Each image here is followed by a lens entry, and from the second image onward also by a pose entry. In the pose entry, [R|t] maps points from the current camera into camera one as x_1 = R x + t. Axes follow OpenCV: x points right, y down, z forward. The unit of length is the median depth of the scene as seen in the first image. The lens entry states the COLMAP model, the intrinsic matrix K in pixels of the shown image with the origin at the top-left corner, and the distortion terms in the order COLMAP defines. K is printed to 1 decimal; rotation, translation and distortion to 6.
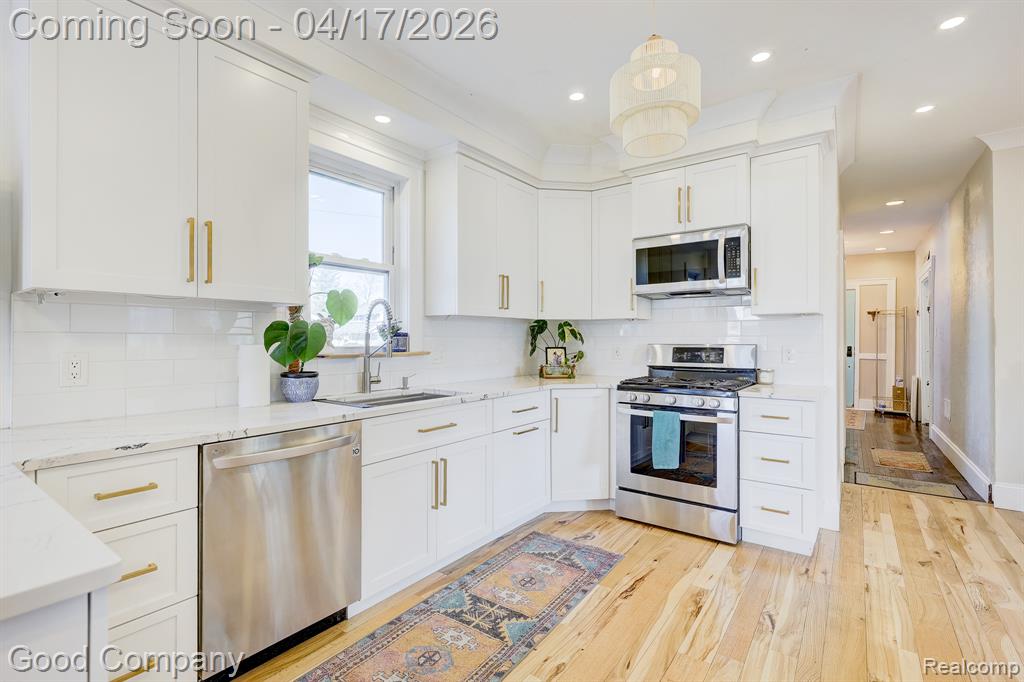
lens RADIAL K [[468.8, 0, 507.0], [0, 468.8, 340.0], [0, 0, 1]] dist [-0.000617, 0.000025]
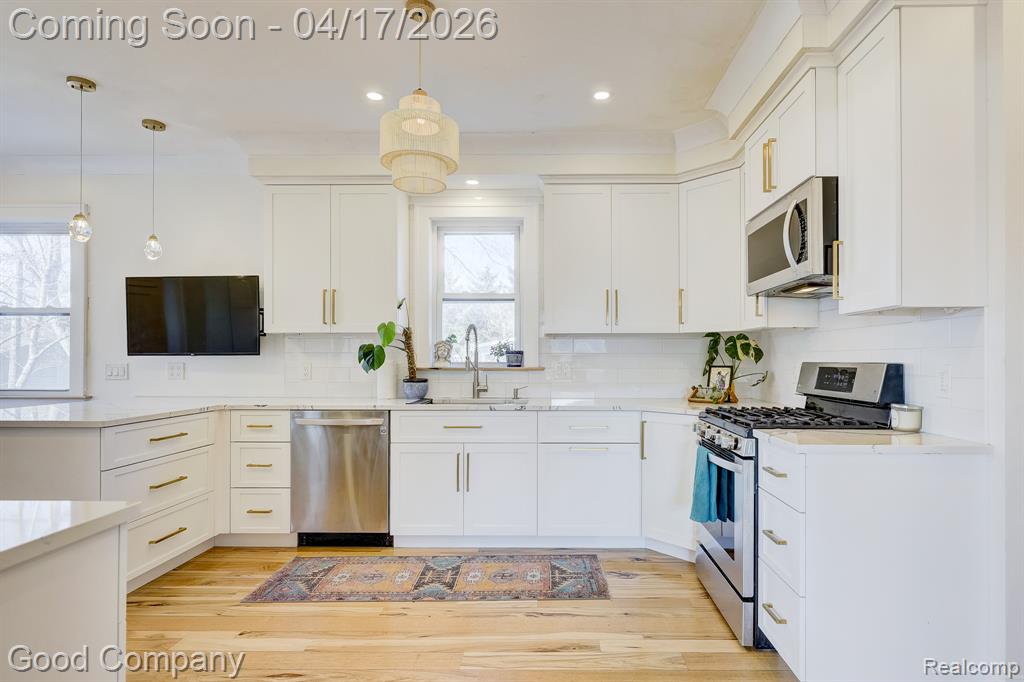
lens RADIAL K [[511.9, 0, 534.8], [0, 511.9, 361.3], [0, 0, 1]] dist [-0.015748, 0.000741]
pose [[0.607899, 0.004489, -0.794002, 0.900217], [-0.000406, 0.999986, 0.005342, 0.004515], [0.794014, -0.002925, 0.607892, 0.287600]]
